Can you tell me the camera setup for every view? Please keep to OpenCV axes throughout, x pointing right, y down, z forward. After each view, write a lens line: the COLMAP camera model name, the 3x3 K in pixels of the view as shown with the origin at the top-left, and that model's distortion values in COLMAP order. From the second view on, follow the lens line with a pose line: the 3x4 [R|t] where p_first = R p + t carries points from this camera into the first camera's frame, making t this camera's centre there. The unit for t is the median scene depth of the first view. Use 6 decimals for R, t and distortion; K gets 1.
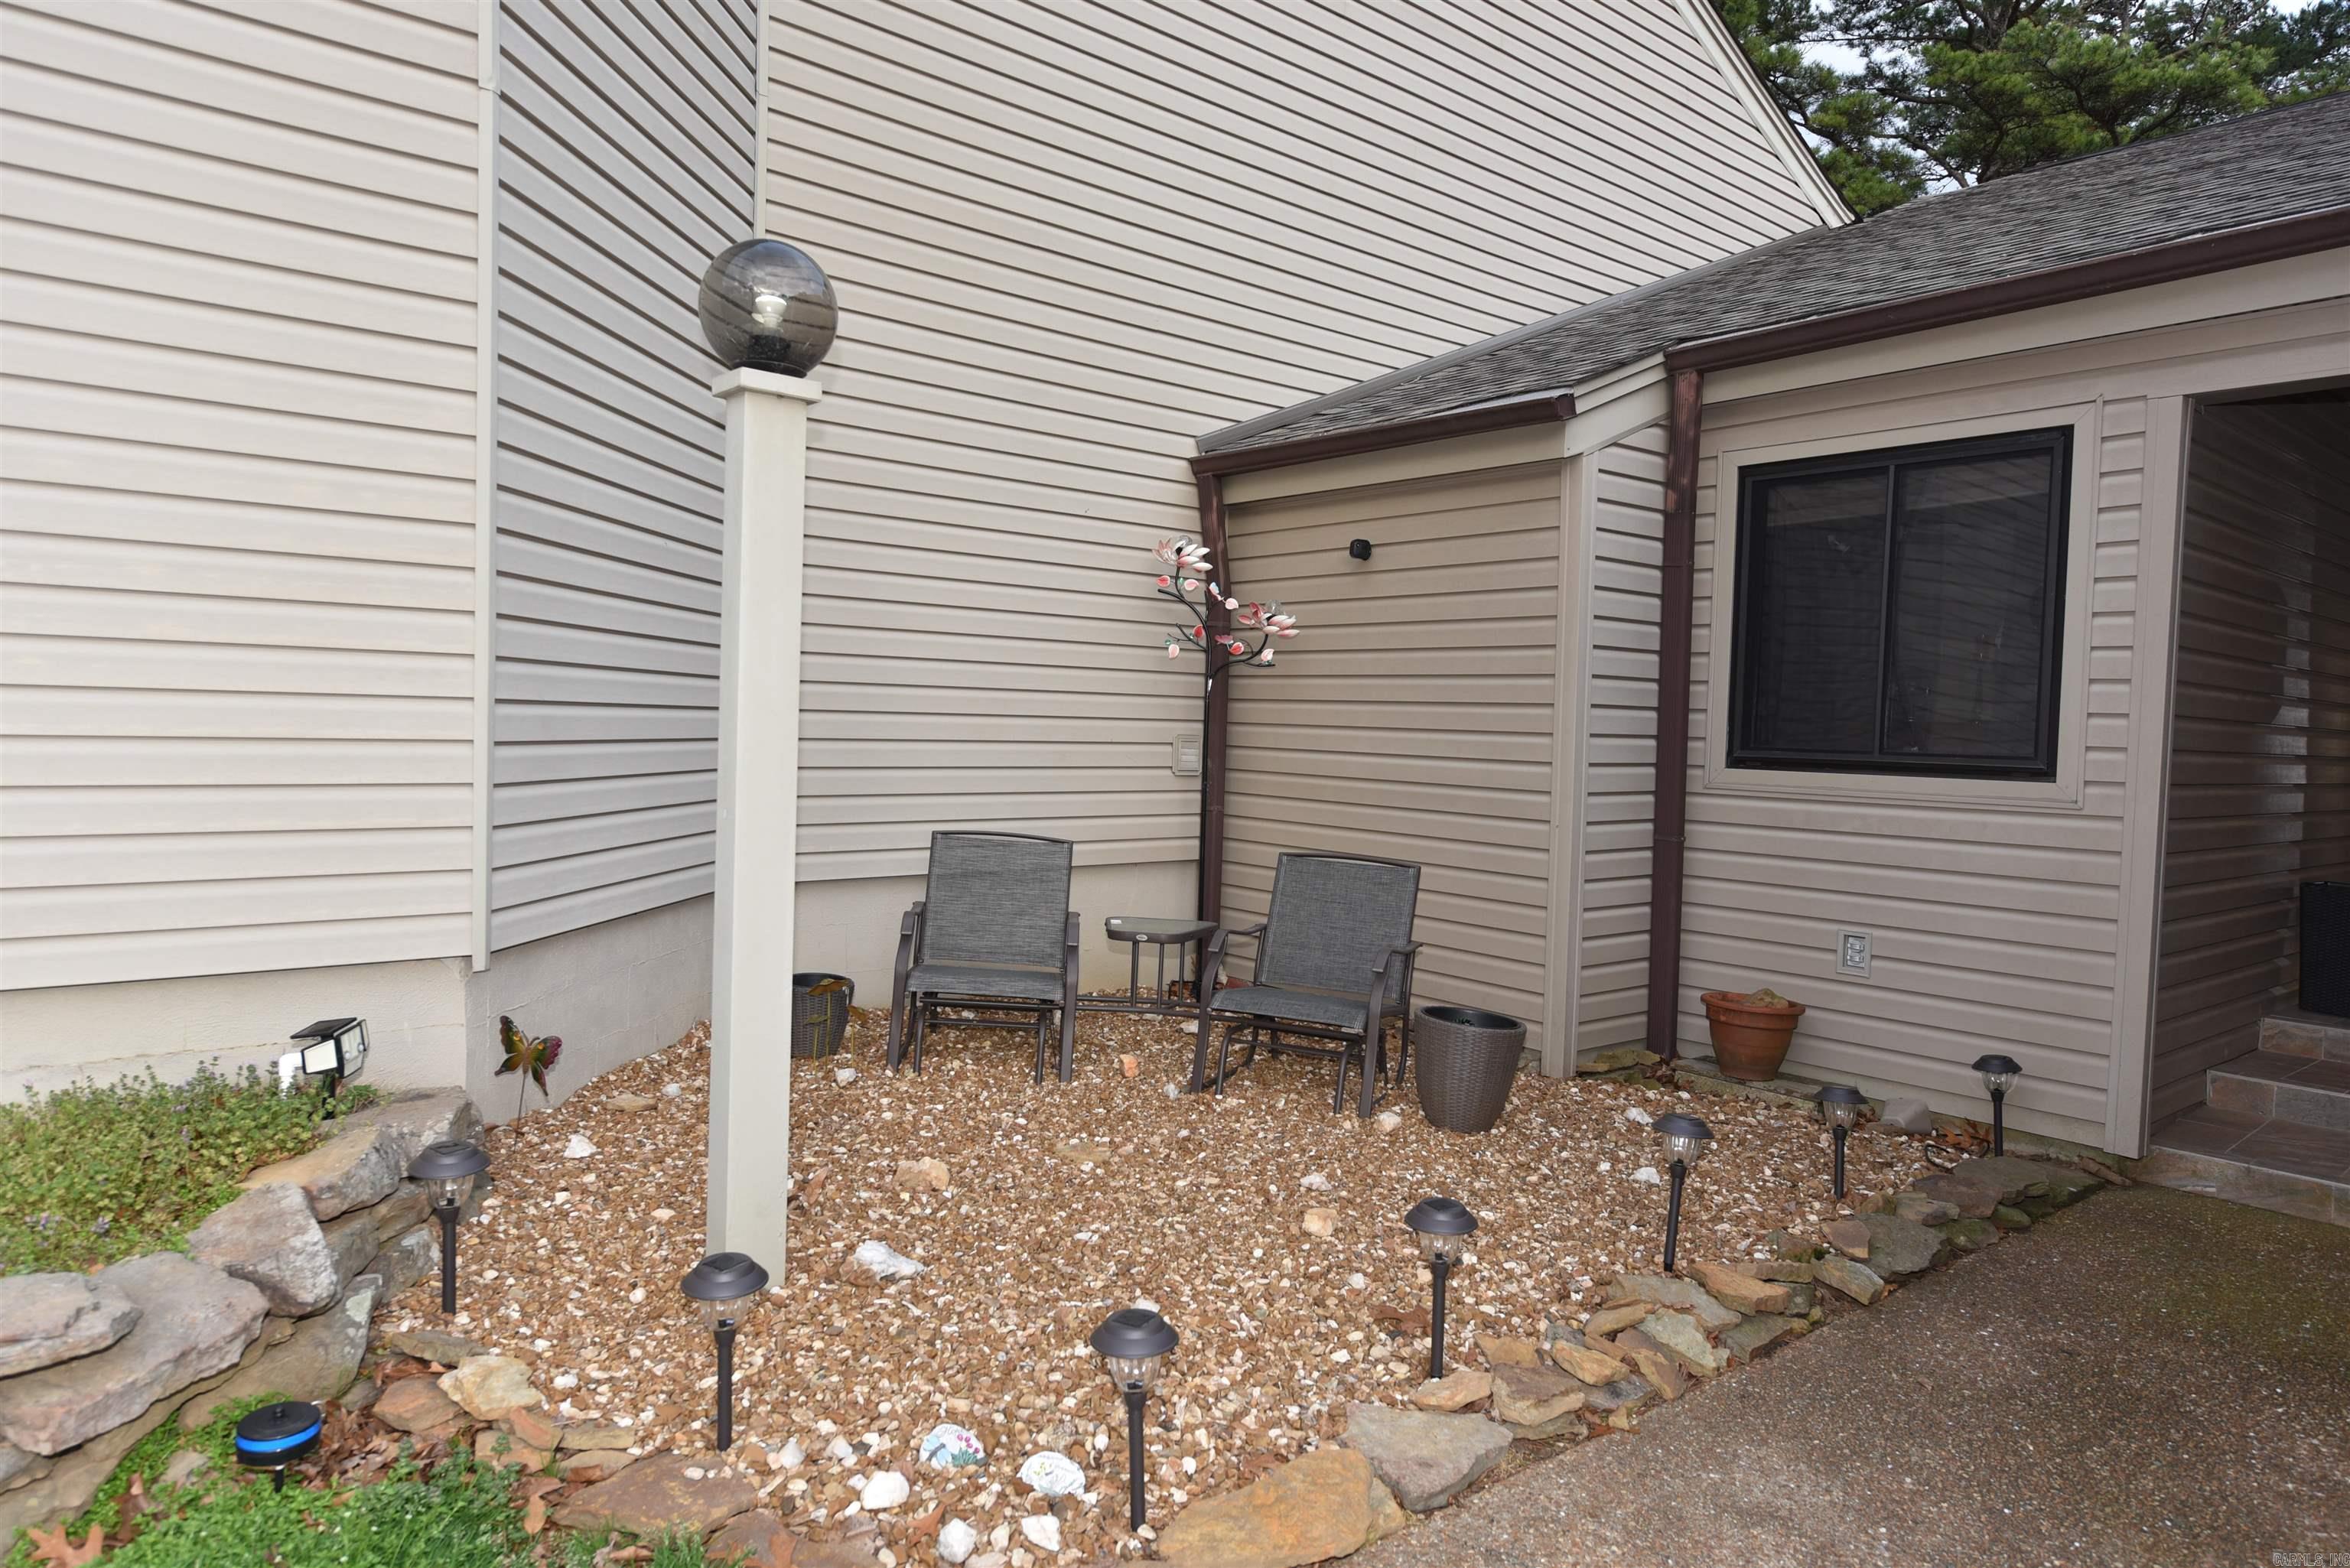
lens RADIAL K [[1460.0, 0, 1163.7], [0, 1460.0, 785.9], [0, 0, 1]] dist [0.002512, -0.002640]
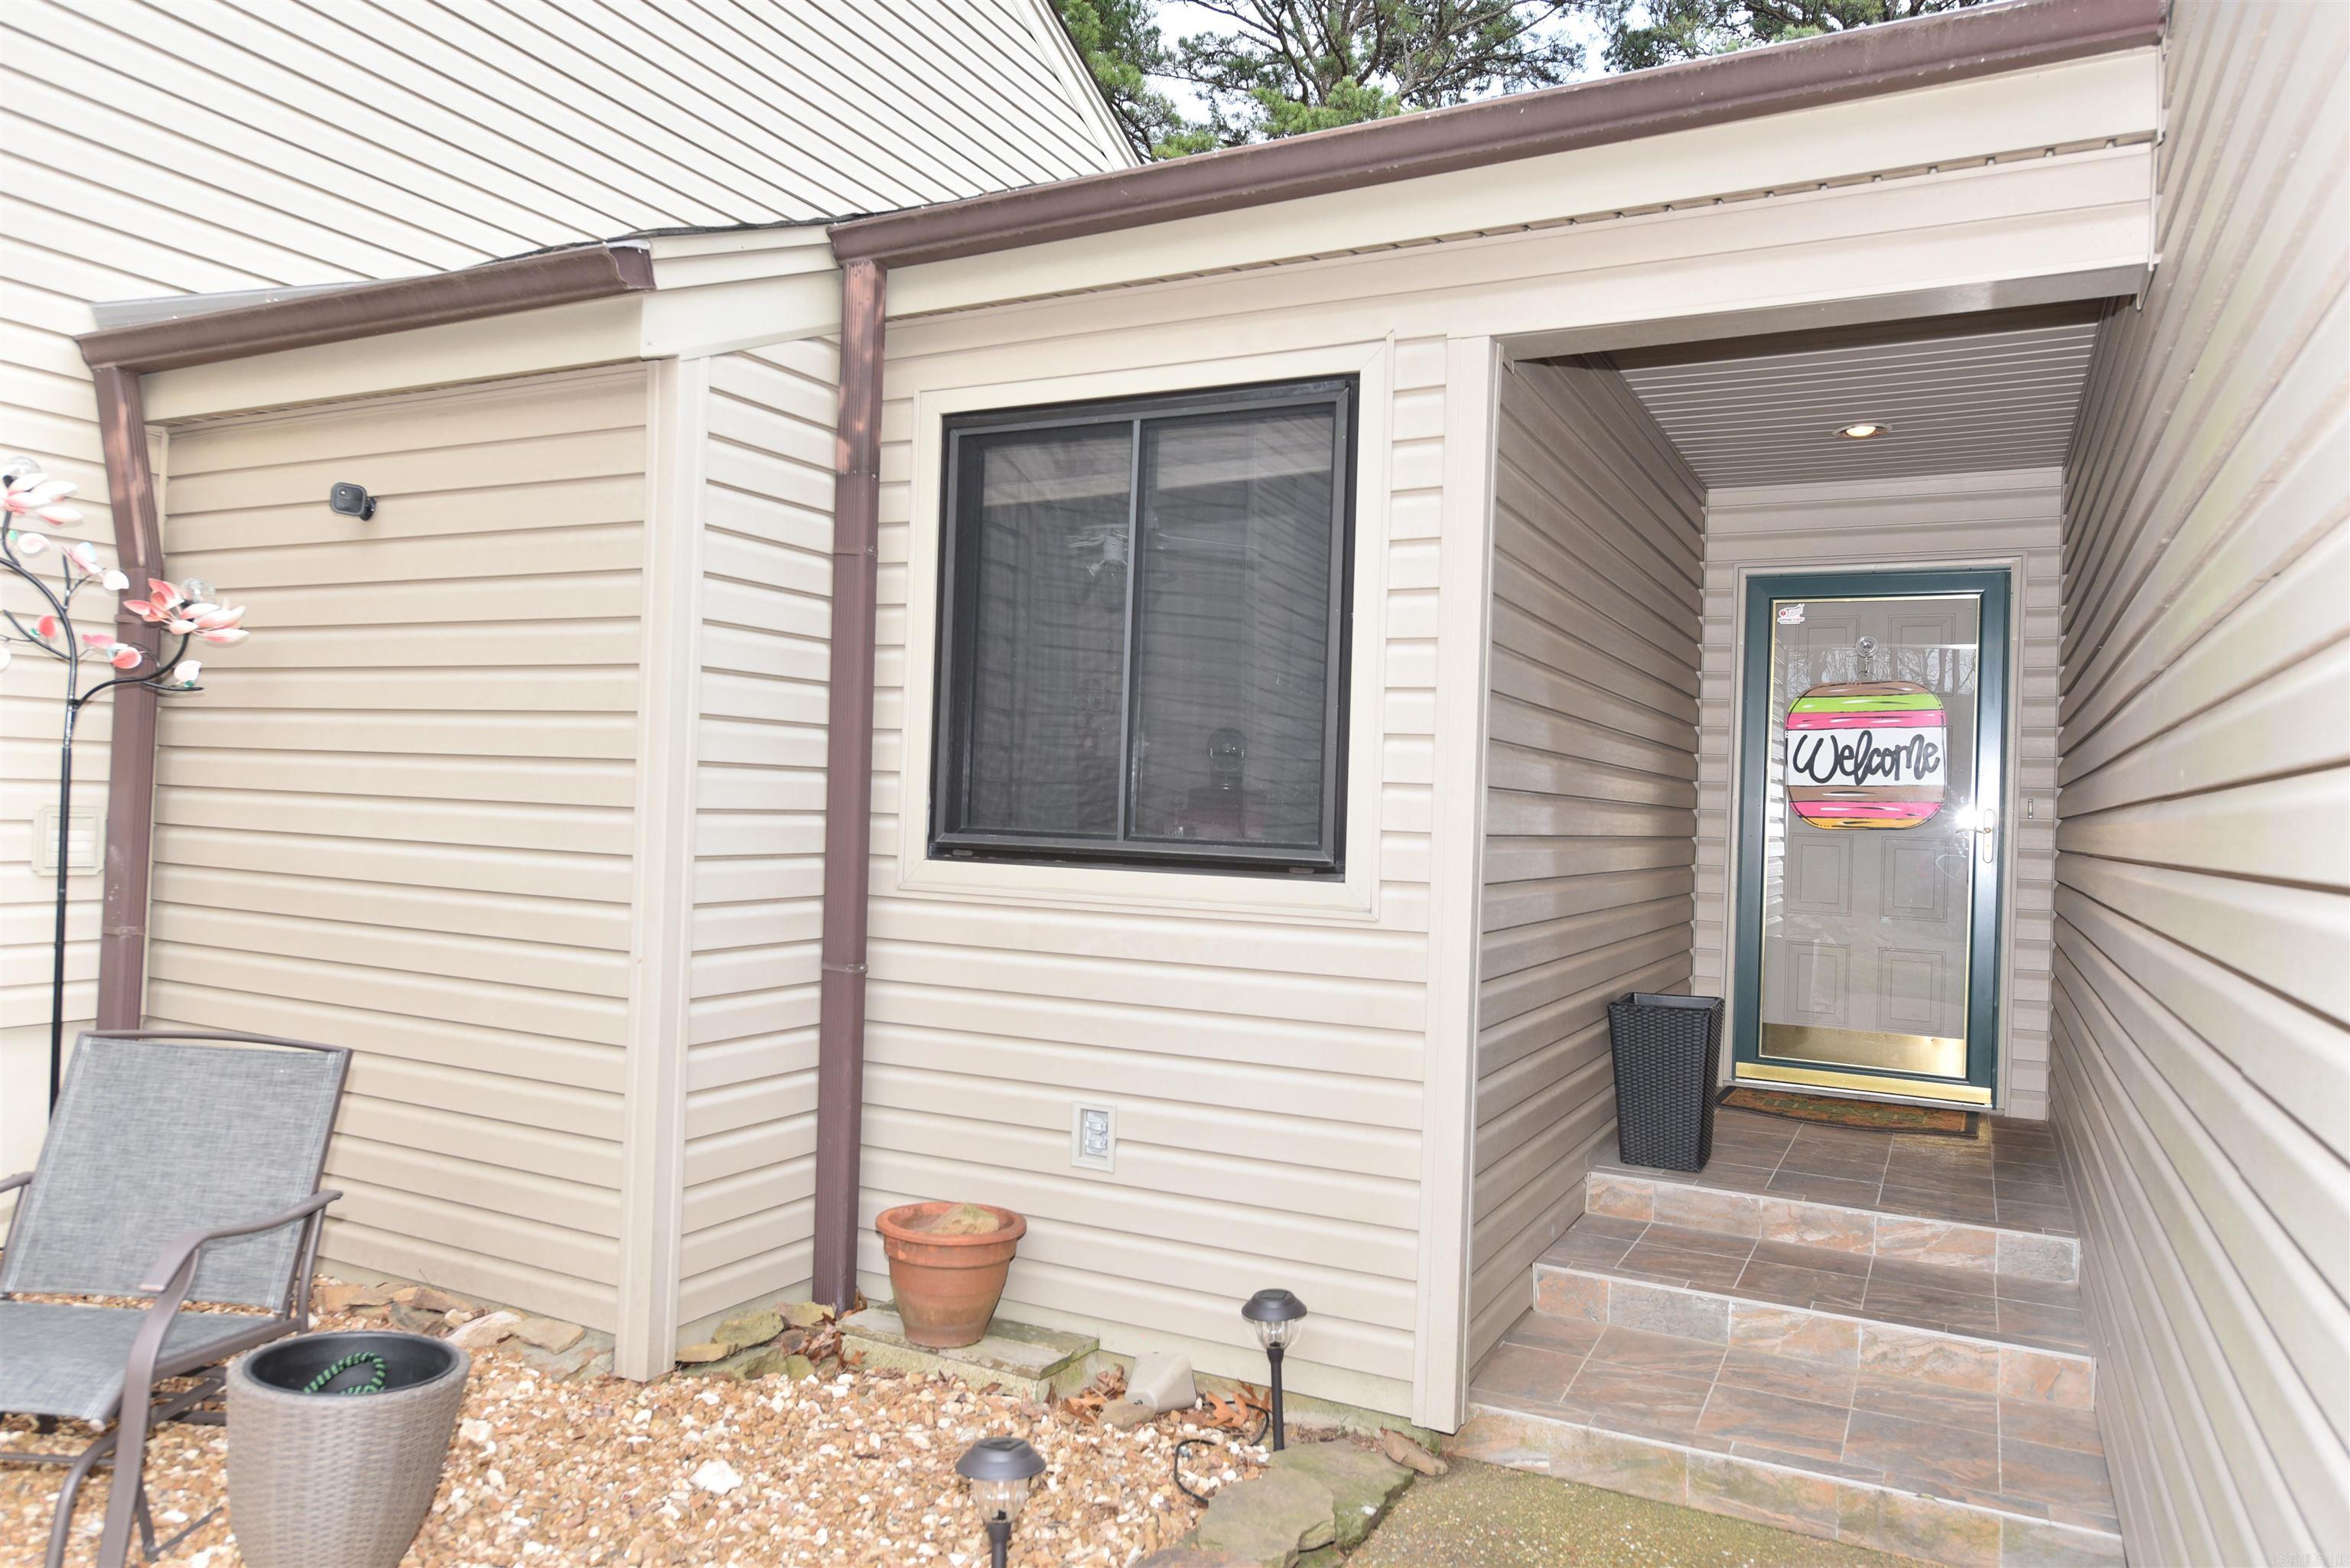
lens RADIAL K [[1538.6, 0, 1181.5], [0, 1538.6, 784.4], [0, 0, 1]] dist [0.001952, 0.004586]
pose [[0.918005, 0.007385, 0.396501, 0.223859], [0.009503, 0.999130, -0.040611, -0.017708], [-0.396456, 0.041050, 0.917136, 0.322546]]
